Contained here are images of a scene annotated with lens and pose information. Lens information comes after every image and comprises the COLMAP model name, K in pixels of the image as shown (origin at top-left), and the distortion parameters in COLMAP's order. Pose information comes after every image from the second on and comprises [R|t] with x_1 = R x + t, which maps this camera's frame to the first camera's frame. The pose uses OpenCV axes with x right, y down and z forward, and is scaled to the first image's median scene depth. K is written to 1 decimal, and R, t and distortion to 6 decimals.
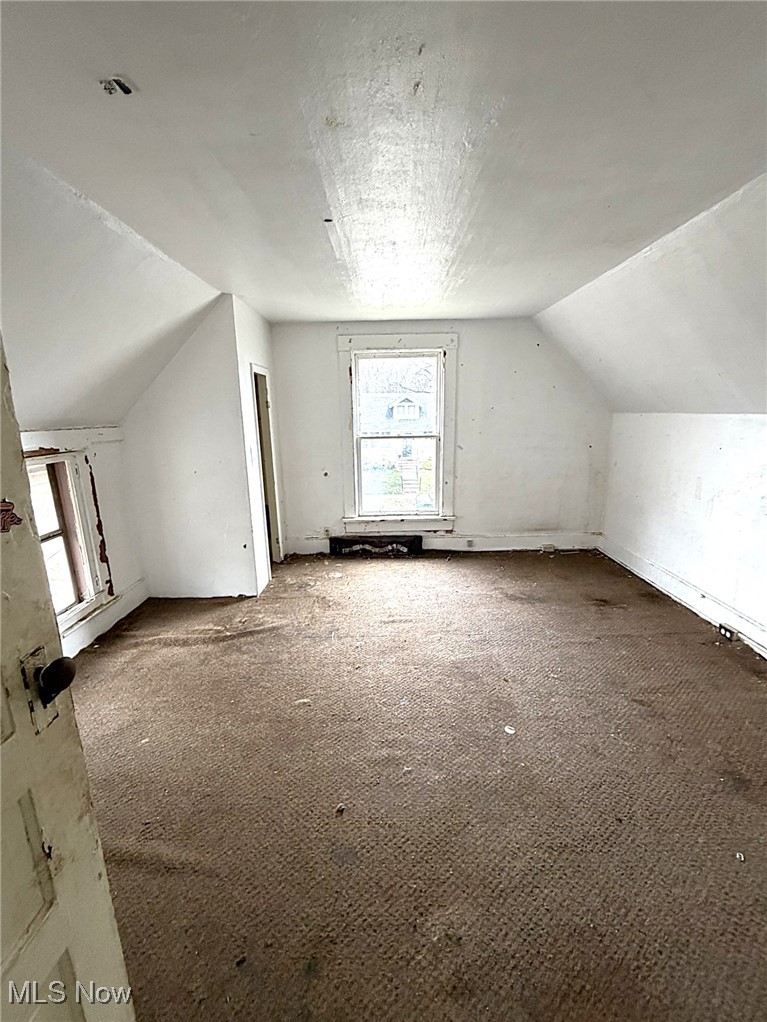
lens RADIAL K [[425.3, 0, 383.5], [0, 425.3, 511.0], [0, 0, 1]] dist [0.003484, 0.000001]
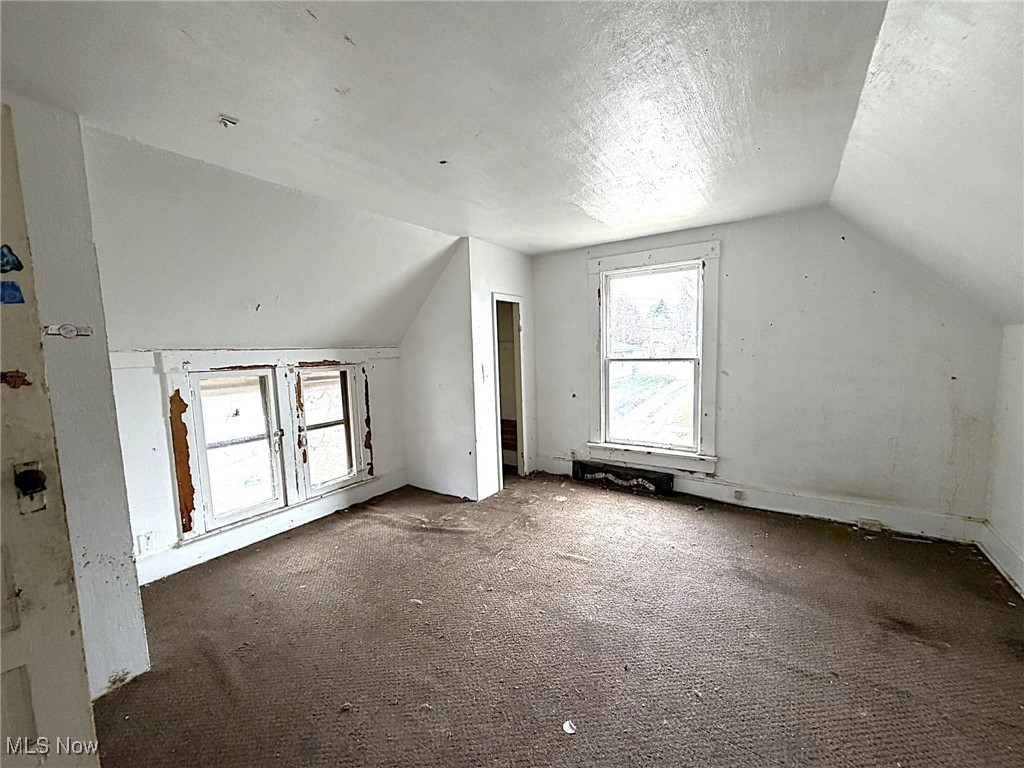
lens RADIAL K [[413.0, 0, 505.9], [0, 413.0, 387.7], [0, 0, 1]] dist [0.000413, 0.000699]
pose [[0.823657, 0.051086, -0.564783, 0.308303], [-0.116526, 0.989928, -0.080396, -0.009349], [0.554987, 0.132030, 0.821314, 0.127213]]
